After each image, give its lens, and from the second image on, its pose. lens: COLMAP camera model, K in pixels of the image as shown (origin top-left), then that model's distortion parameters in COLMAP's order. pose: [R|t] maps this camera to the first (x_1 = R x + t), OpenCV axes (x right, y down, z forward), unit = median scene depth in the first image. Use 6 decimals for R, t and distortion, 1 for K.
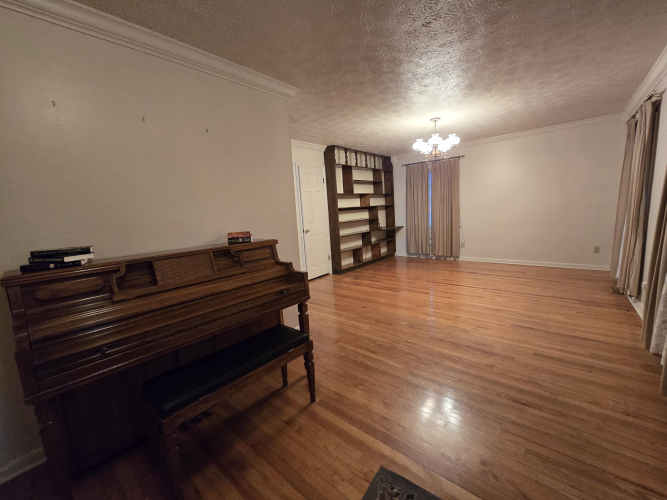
lens RADIAL K [[273.3, 0, 333.5], [0, 273.3, 250.0], [0, 0, 1]] dist [0.002772, 0.000719]
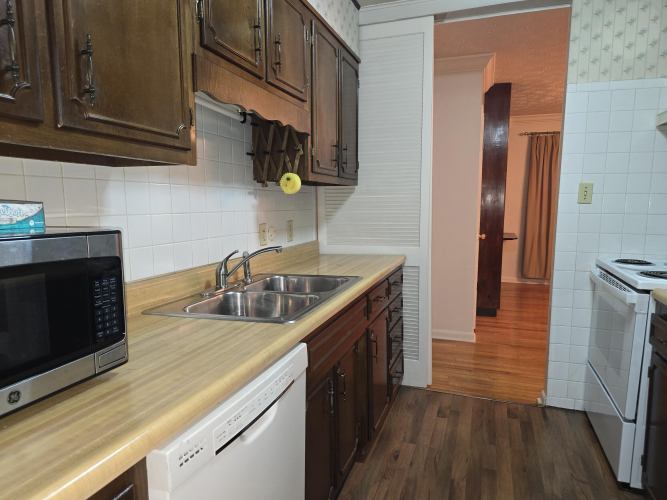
lens RADIAL K [[452.0, 0, 333.6], [0, 452.0, 256.5], [0, 0, 1]] dist [0.062864, -0.053359]
pose [[0.925258, 0.003102, 0.379326, -0.676146], [0.009026, 0.999503, -0.030190, -0.020481], [-0.379232, 0.031357, 0.924770, 0.312700]]
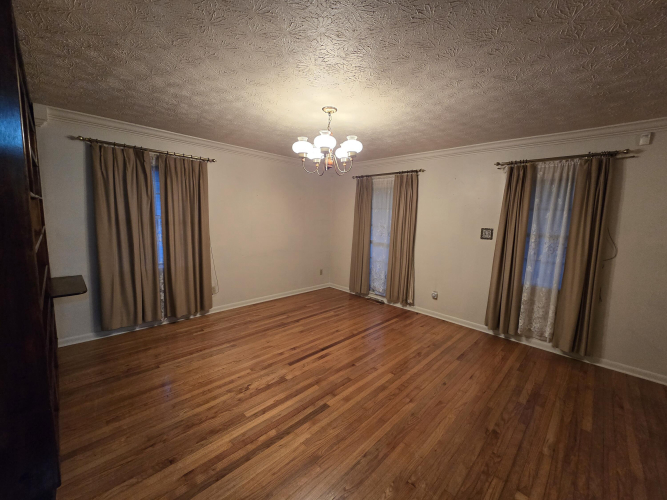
lens RADIAL K [[273.3, 0, 333.5], [0, 273.3, 250.0], [0, 0, 1]] dist [0.002772, 0.000719]
pose [[0.066676, -0.066358, 0.995566, -0.218779], [0.118547, 0.991245, 0.058130, -0.147461], [-0.990707, 0.114146, 0.073959, 0.766465]]
